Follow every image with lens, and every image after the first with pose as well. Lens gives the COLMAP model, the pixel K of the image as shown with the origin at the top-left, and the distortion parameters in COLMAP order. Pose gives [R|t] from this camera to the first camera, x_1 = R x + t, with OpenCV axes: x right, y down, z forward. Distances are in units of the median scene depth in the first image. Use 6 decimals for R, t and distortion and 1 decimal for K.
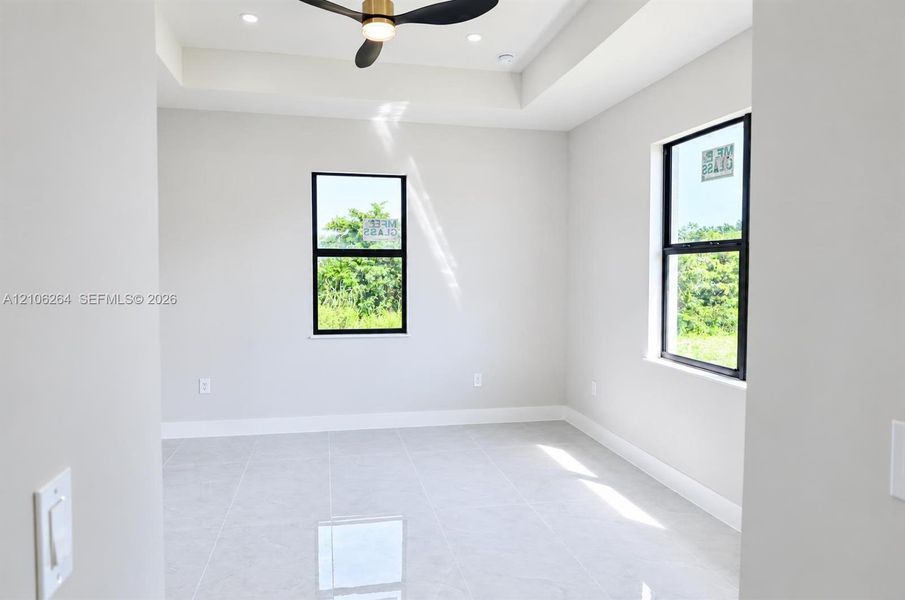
lens RADIAL K [[651.0, 0, 454.1], [0, 651.0, 284.5], [0, 0, 1]] dist [0.025381, 0.000352]
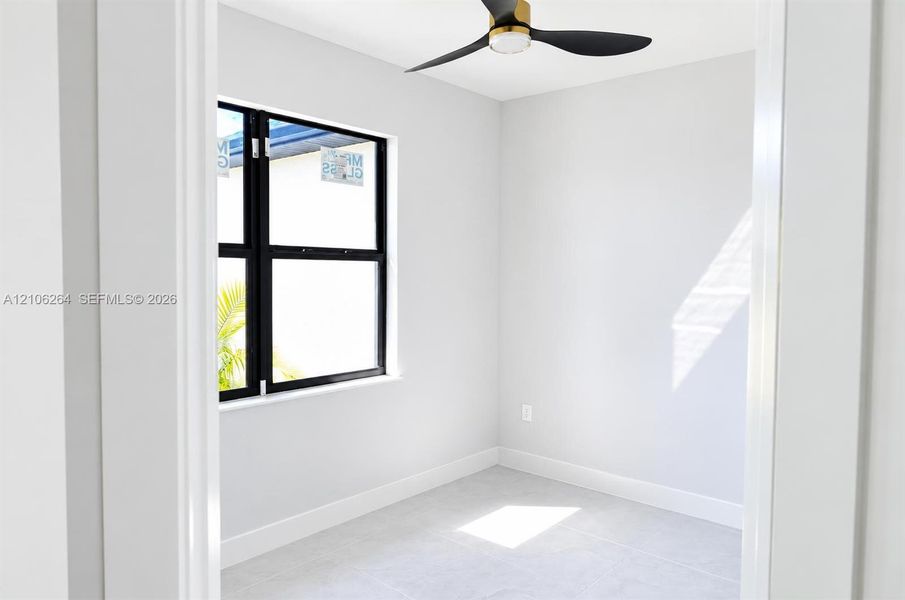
lens RADIAL K [[624.8, 0, 450.3], [0, 624.8, 303.0], [0, 0, 1]] dist [0.000740, 0.000210]
pose [[0.791217, -0.020505, 0.611192, -0.420246], [0.002412, 0.999535, 0.030412, -0.019575], [-0.611531, -0.022589, 0.790898, 0.458858]]
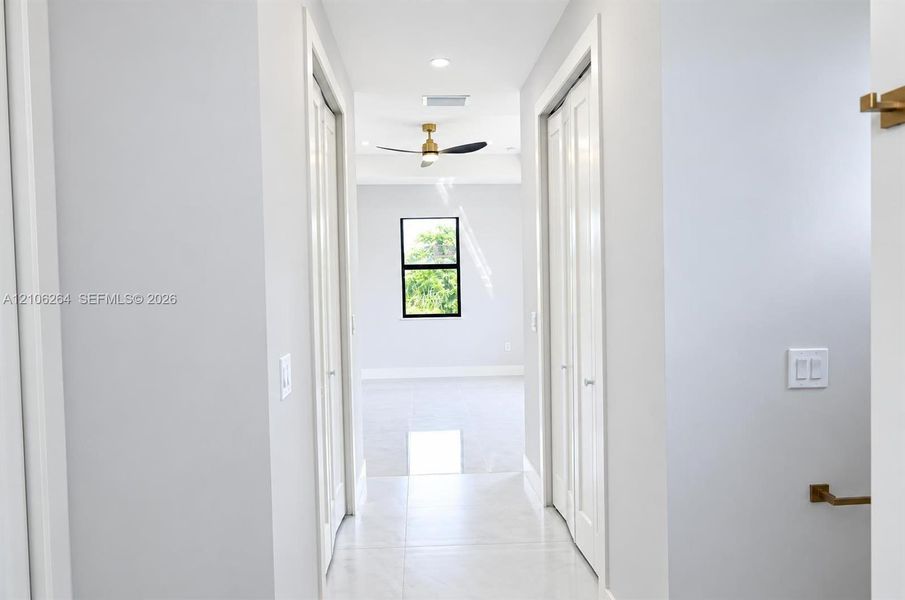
lens RADIAL K [[624.8, 0, 450.3], [0, 624.8, 303.0], [0, 0, 1]] dist [0.000740, 0.000210]
pose [[0.989375, -0.018309, -0.144226, 0.122369], [0.021579, 0.999544, 0.021142, 0.008969], [0.143773, -0.024030, 0.989319, -0.510143]]
